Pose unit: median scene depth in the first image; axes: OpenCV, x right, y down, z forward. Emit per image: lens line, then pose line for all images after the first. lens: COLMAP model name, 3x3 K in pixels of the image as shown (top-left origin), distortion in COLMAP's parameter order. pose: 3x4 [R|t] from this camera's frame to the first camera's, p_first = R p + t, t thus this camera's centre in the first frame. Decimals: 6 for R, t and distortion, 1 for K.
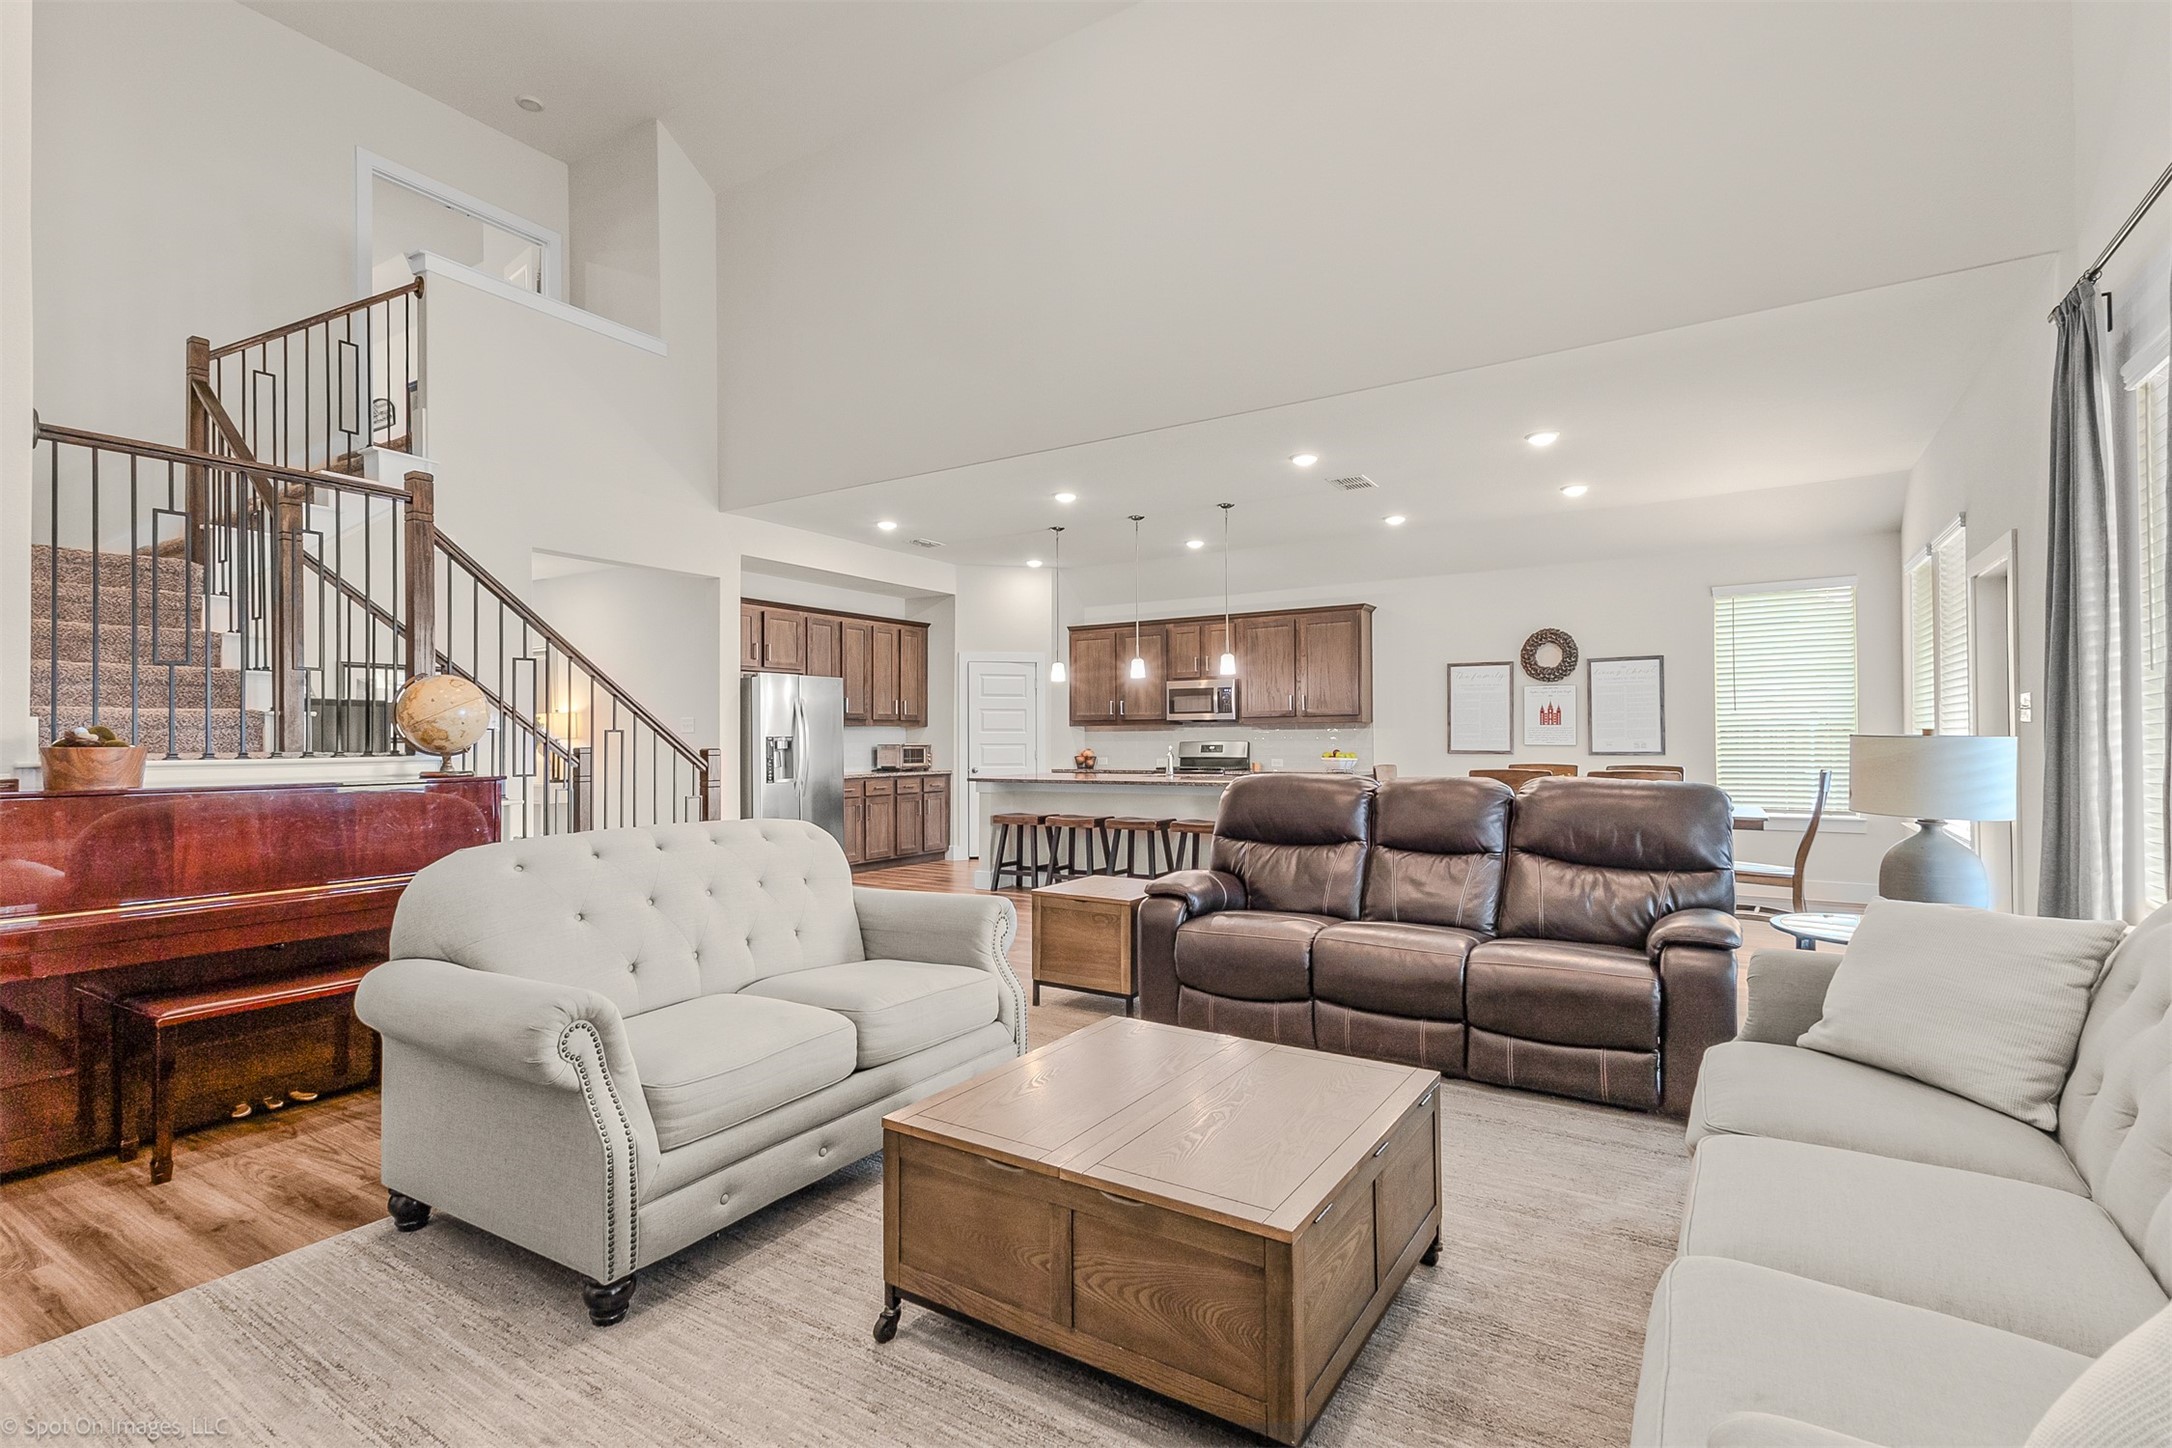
lens RADIAL K [[982.0, 0, 1101.0], [0, 982.0, 728.2], [0, 0, 1]] dist [0.003176, -0.002290]
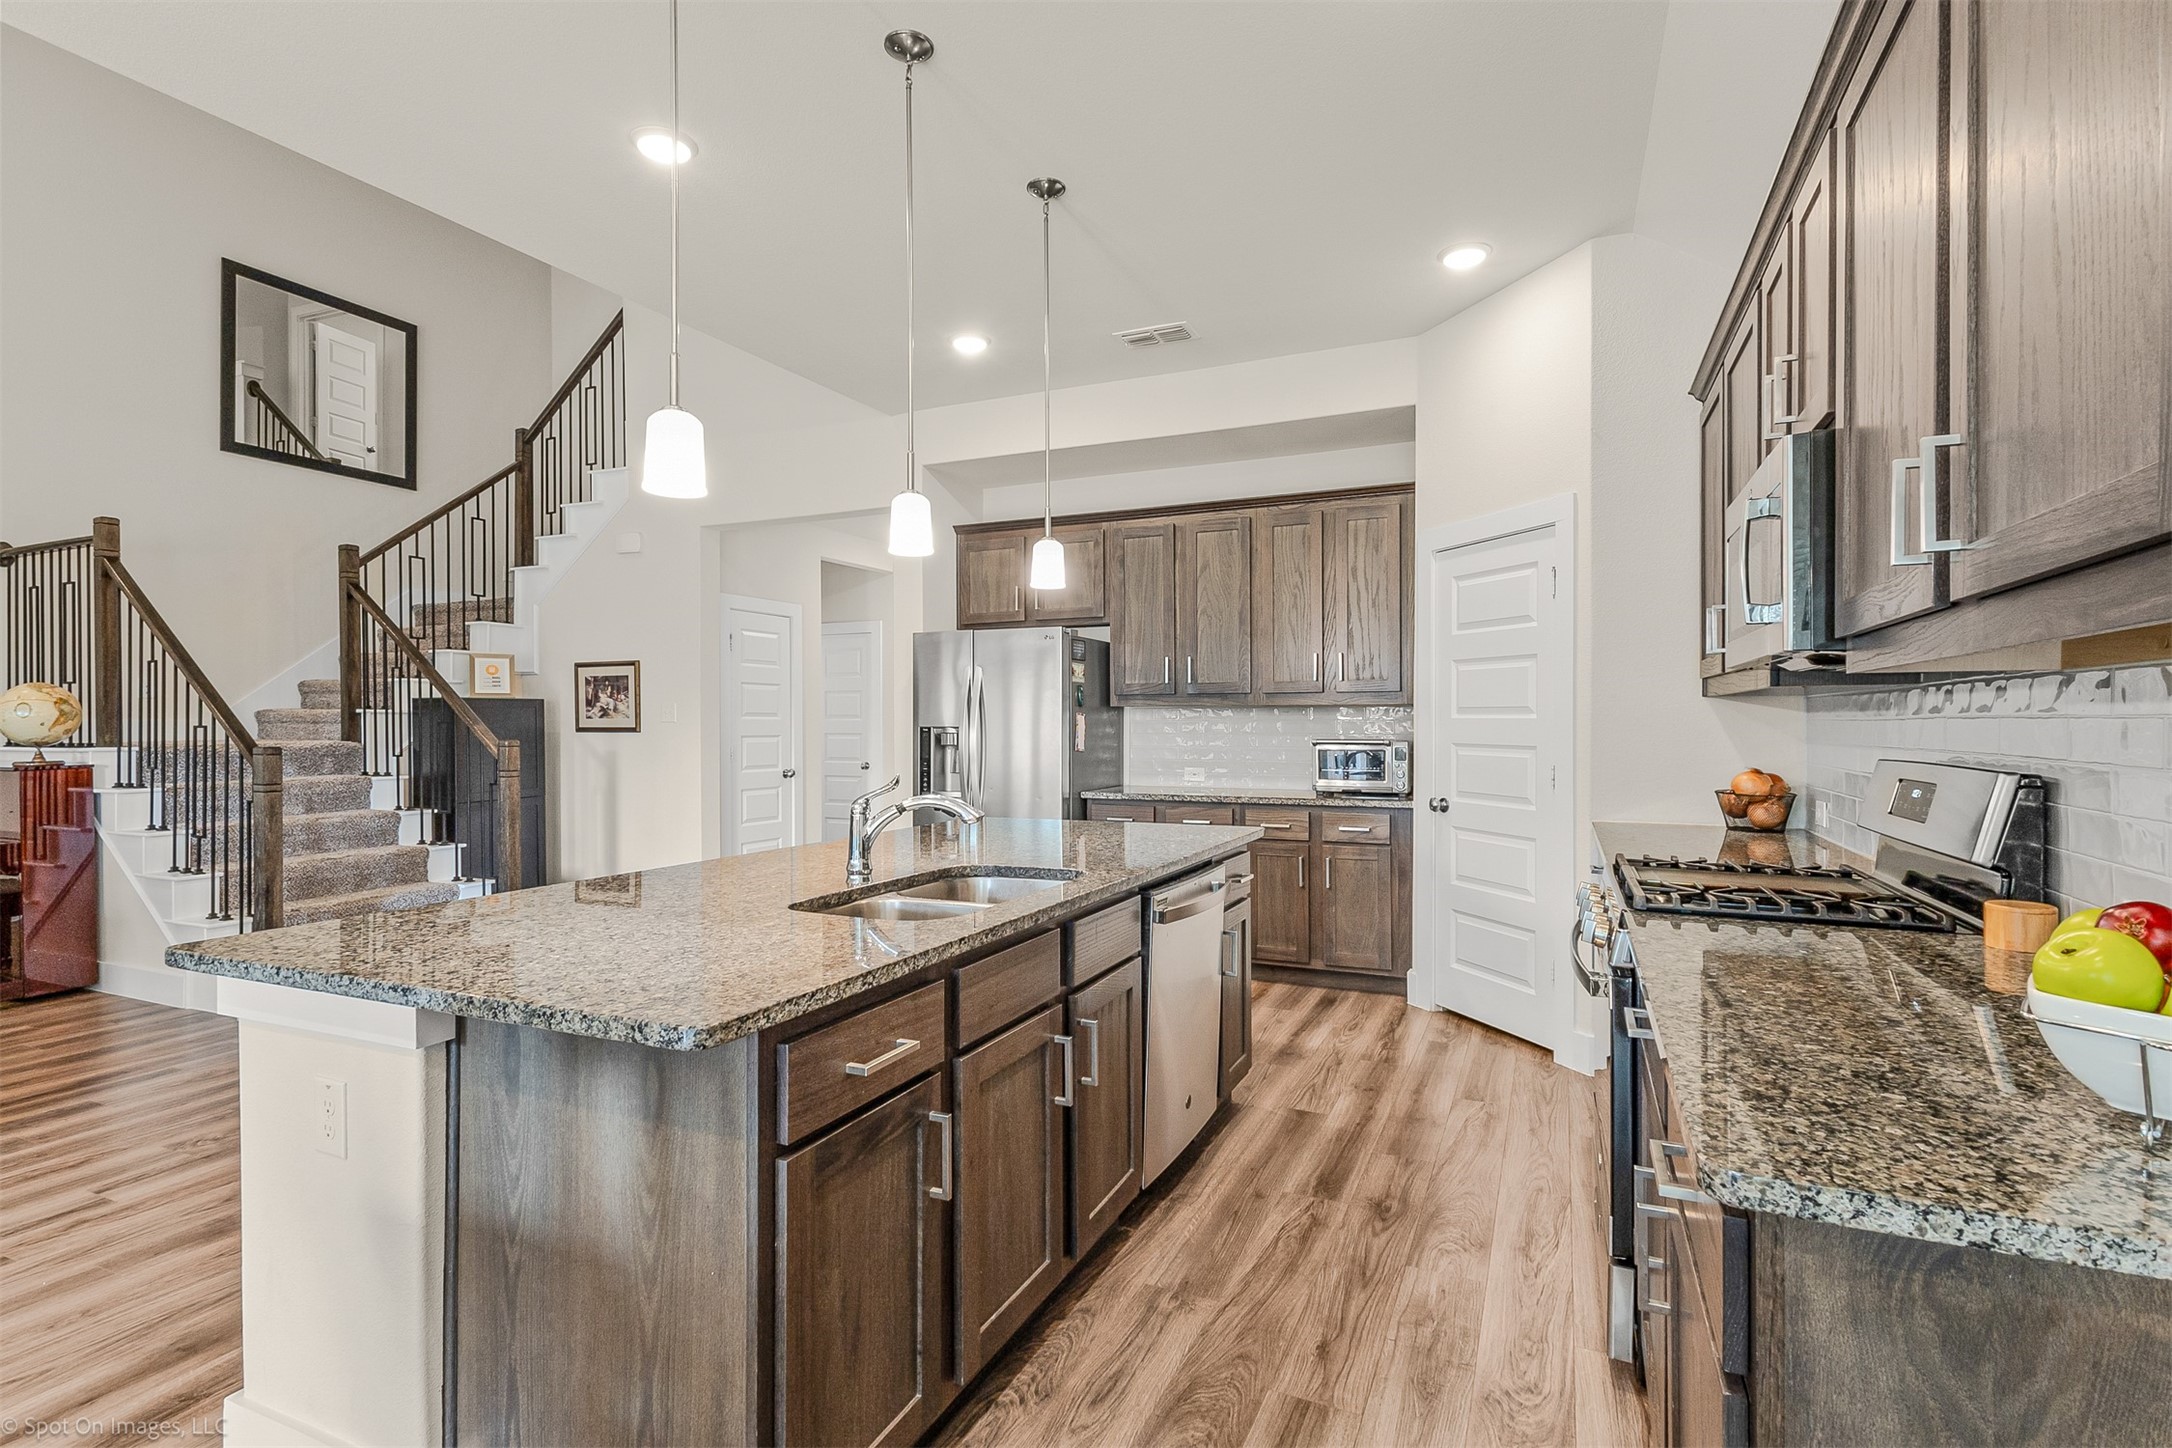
lens RADIAL K [[1019.8, 0, 1081.8], [0, 1019.8, 723.5], [0, 0, 1]] dist [-0.012396, -0.000110]
pose [[0.129953, 0.006290, -0.991500, 0.293666], [0.013102, 0.999882, 0.008060, 0.001708], [0.991434, -0.014038, 0.129855, 0.806800]]
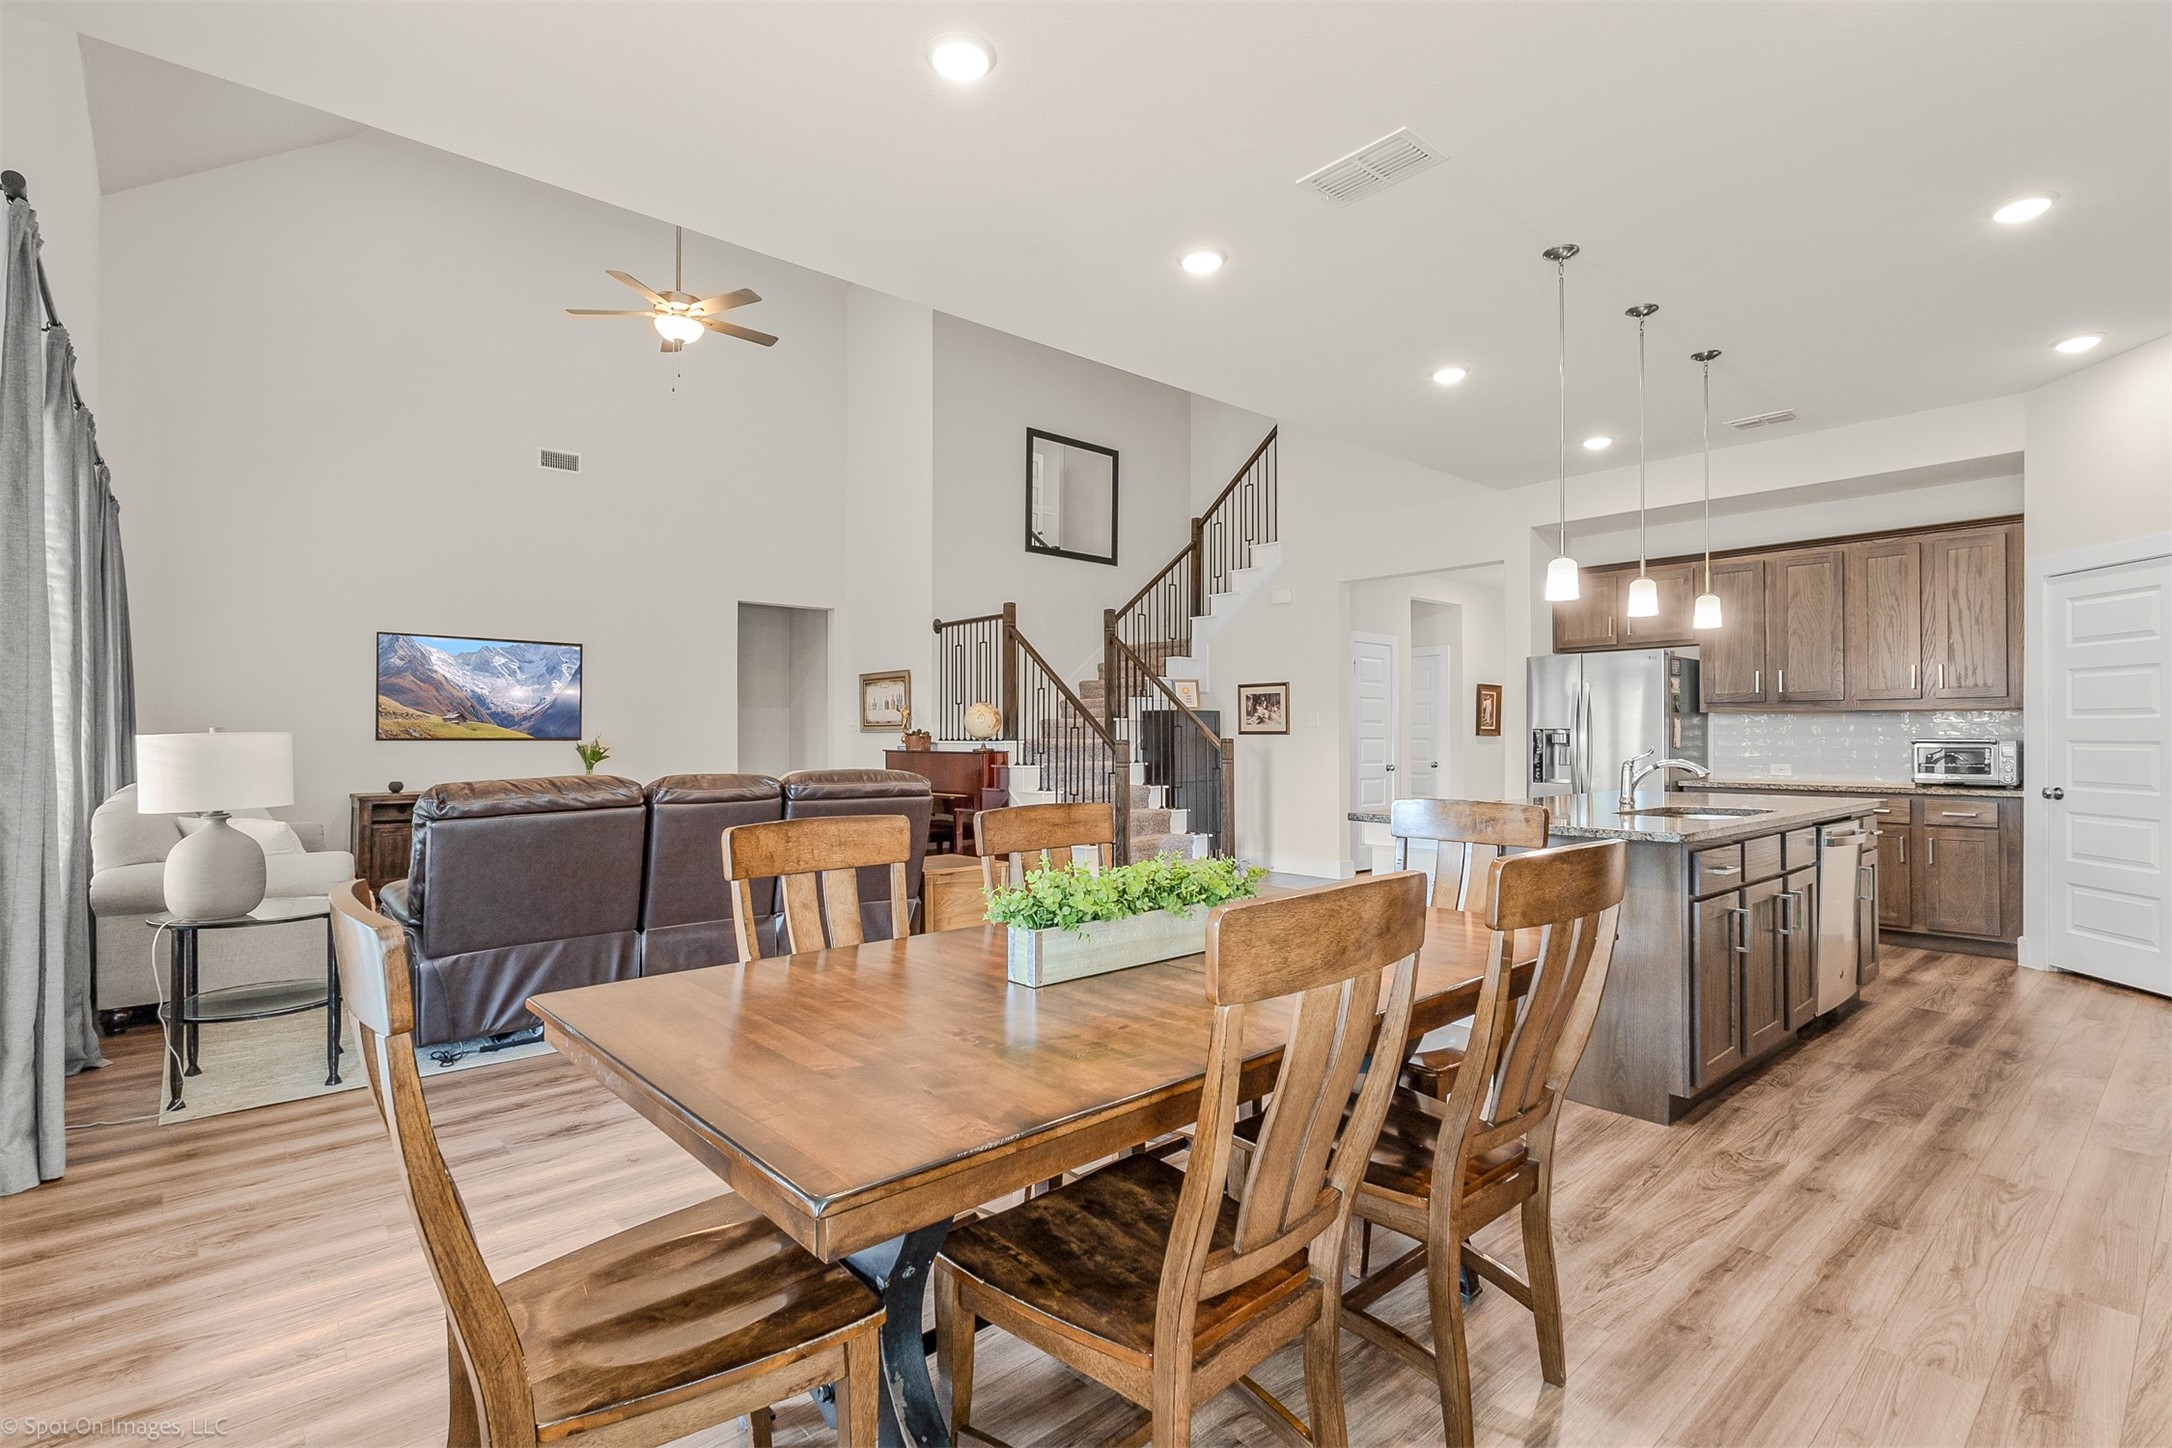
lens RADIAL K [[1019.8, 0, 1064.9], [0, 1019.8, 728.7], [0, 0, 1]] dist [-0.012396, -0.000110]
pose [[-0.292508, -0.003134, -0.956258, 0.516308], [0.012201, 0.999901, -0.007009, 0.007556], [0.956185, -0.013717, -0.292440, 0.685342]]
